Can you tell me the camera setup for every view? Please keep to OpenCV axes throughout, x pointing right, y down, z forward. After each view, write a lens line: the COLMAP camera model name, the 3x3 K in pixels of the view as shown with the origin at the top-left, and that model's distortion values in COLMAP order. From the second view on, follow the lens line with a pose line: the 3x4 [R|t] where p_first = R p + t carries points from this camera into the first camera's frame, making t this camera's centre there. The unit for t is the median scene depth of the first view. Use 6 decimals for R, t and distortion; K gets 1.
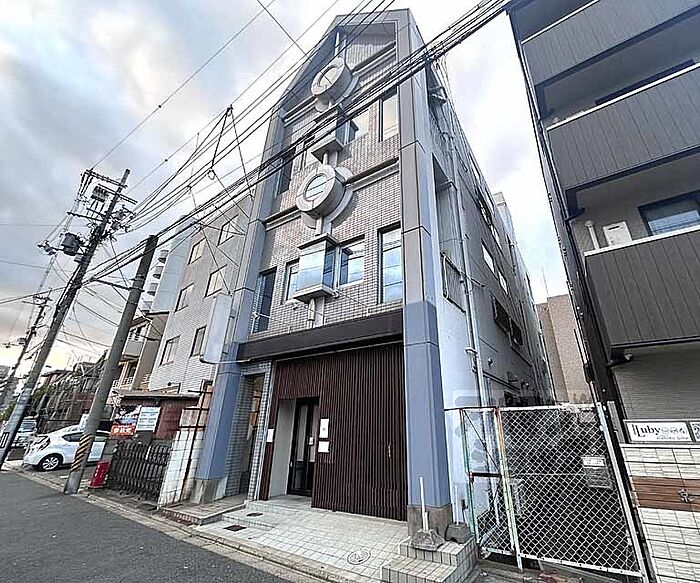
lens RADIAL K [[331.9, 0, 350.0], [0, 331.9, 291.5], [0, 0, 1]] dist [-0.000448, 0.000021]
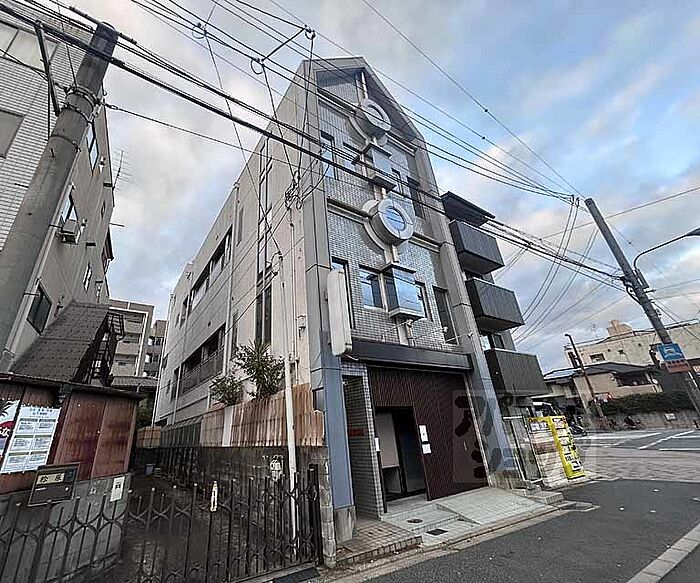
lens RADIAL K [[331.9, 0, 350.0], [0, 331.9, 291.5], [0, 0, 1]] dist [-0.000448, 0.000021]
pose [[0.355287, 0.348955, 0.867180, -1.227693], [-0.308965, 0.919404, -0.243386, 0.277394], [-0.882220, -0.181457, 0.434467, 0.711595]]
